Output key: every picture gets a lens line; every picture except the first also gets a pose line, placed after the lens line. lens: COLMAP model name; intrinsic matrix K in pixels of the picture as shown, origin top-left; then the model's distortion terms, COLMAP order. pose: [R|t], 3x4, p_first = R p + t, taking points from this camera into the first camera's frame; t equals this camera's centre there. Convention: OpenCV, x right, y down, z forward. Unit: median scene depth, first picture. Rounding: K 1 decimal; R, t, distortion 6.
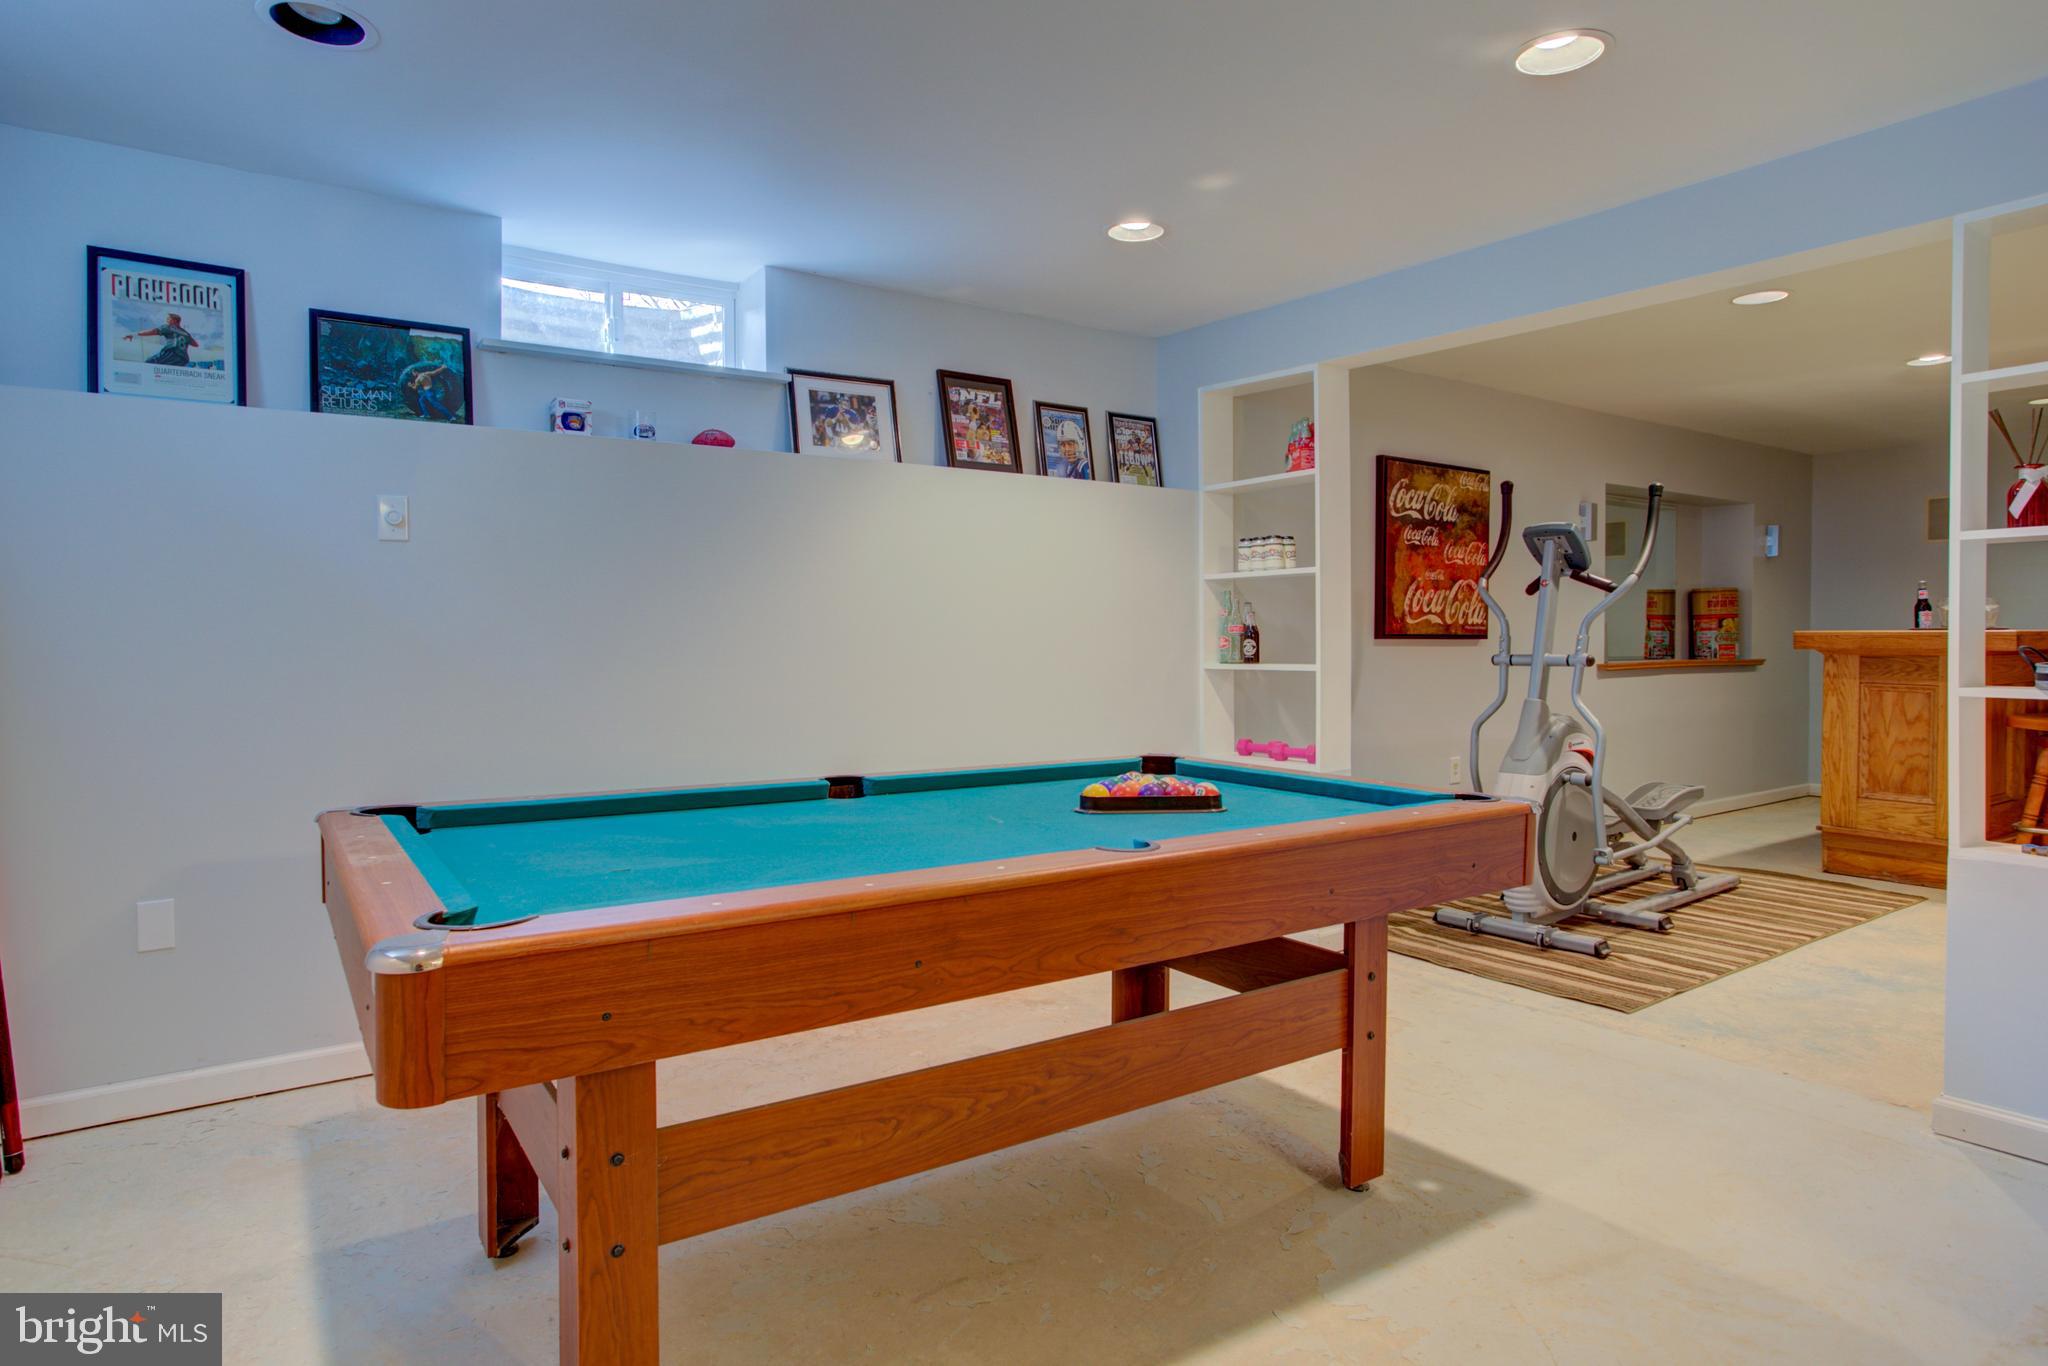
lens RADIAL K [[1164.6, 0, 1016.2], [0, 1164.6, 639.4], [0, 0, 1]] dist [0.005466, 0.002807]
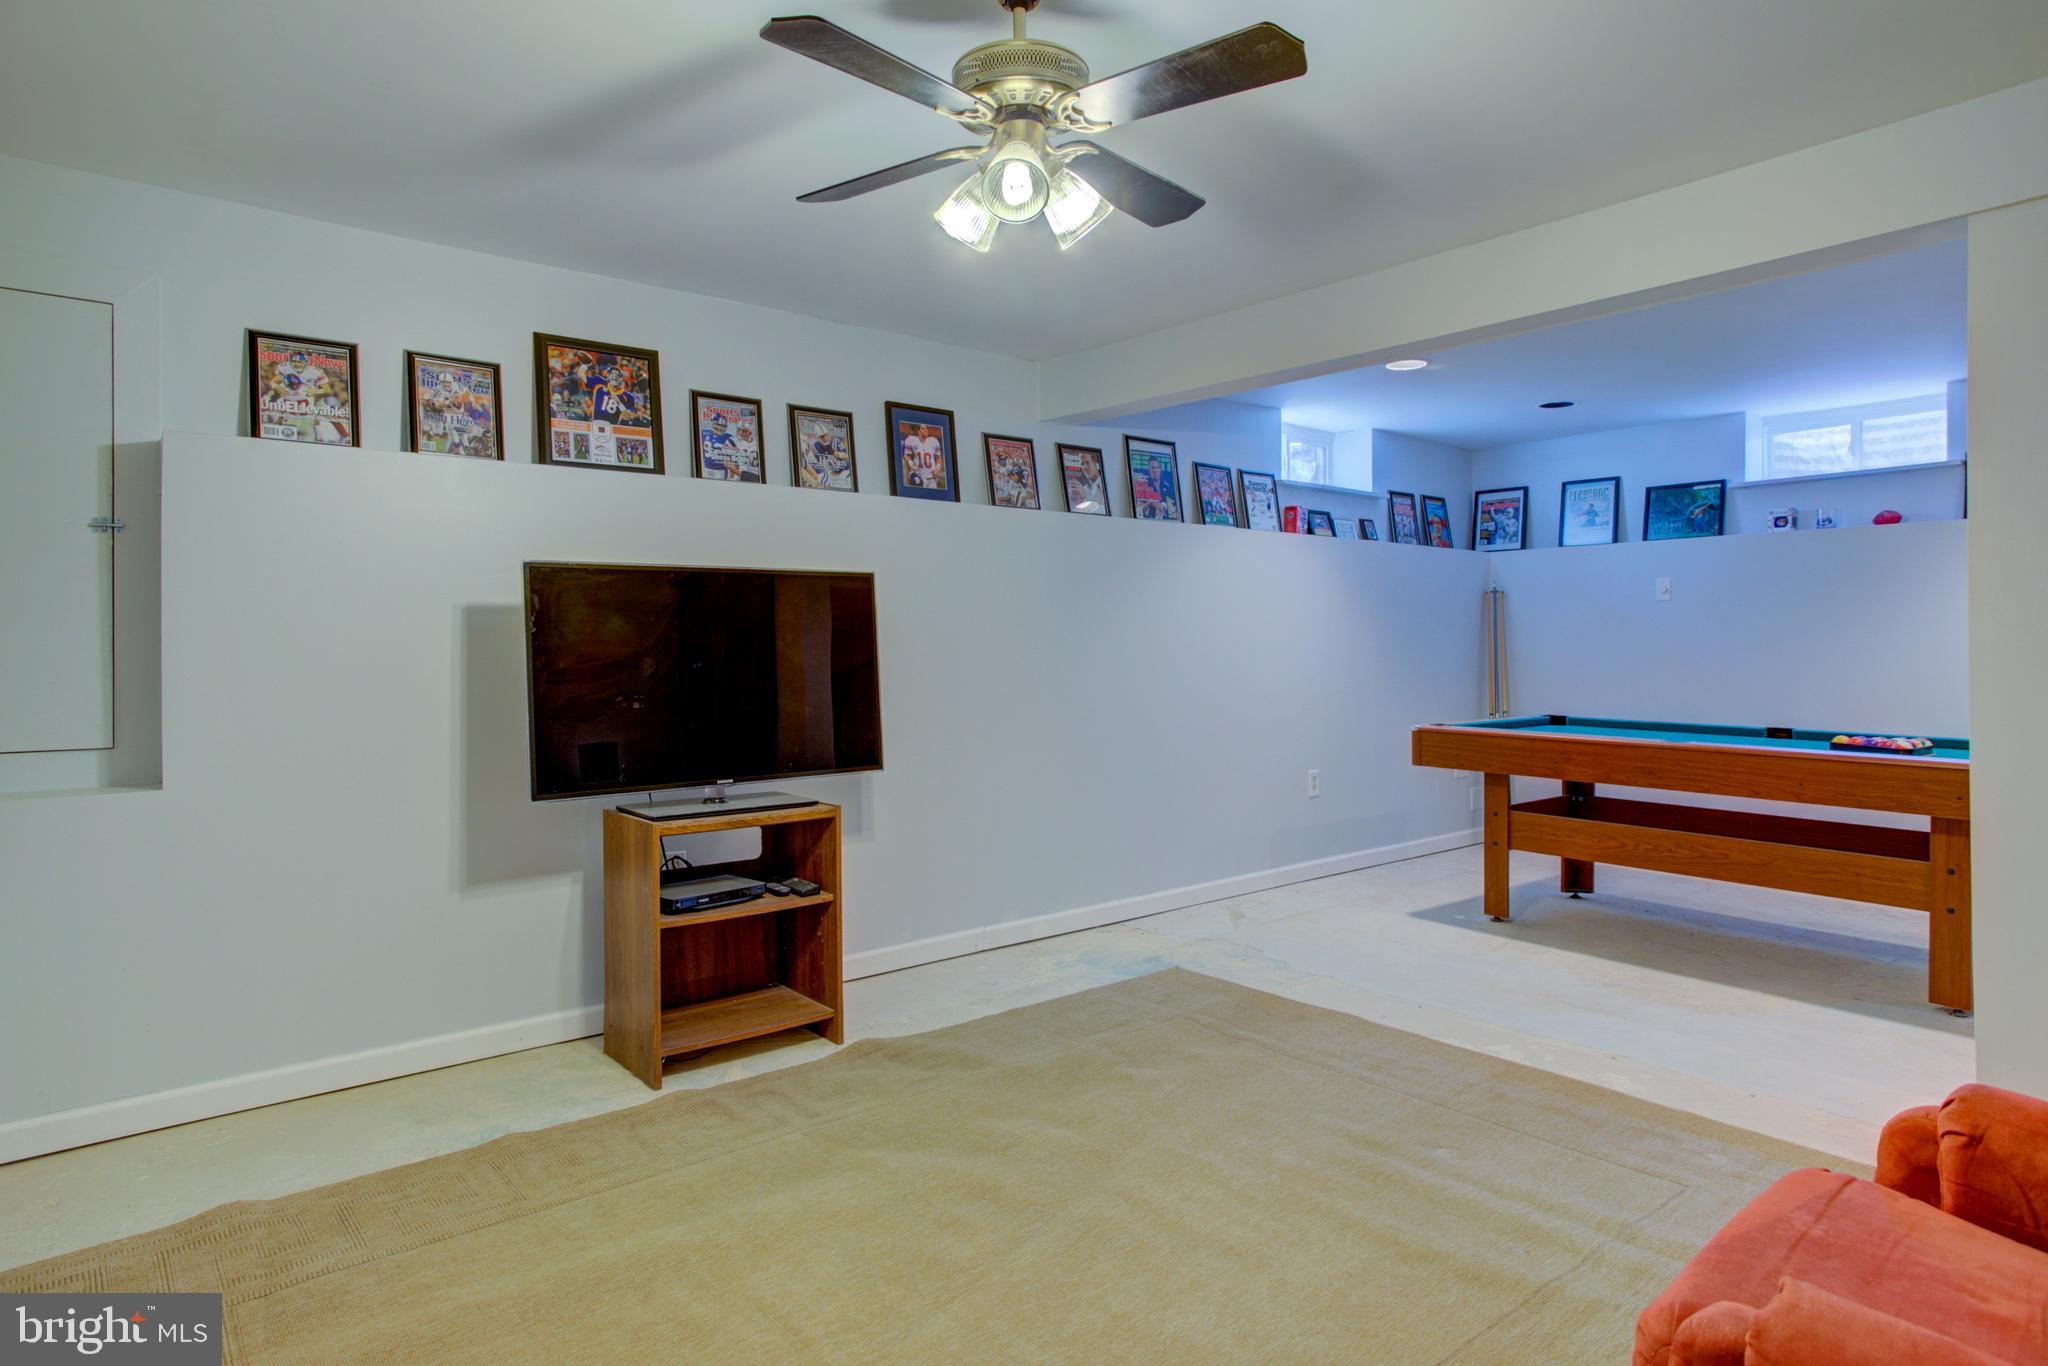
lens RADIAL K [[1164.6, 0, 1016.2], [0, 1164.6, 639.4], [0, 0, 1]] dist [0.005466, 0.002807]
pose [[0.099690, -0.000111, -0.995018, 1.381757], [-0.013755, 0.999904, -0.001489, 0.000595], [0.994923, 0.013835, 0.099679, -0.312144]]
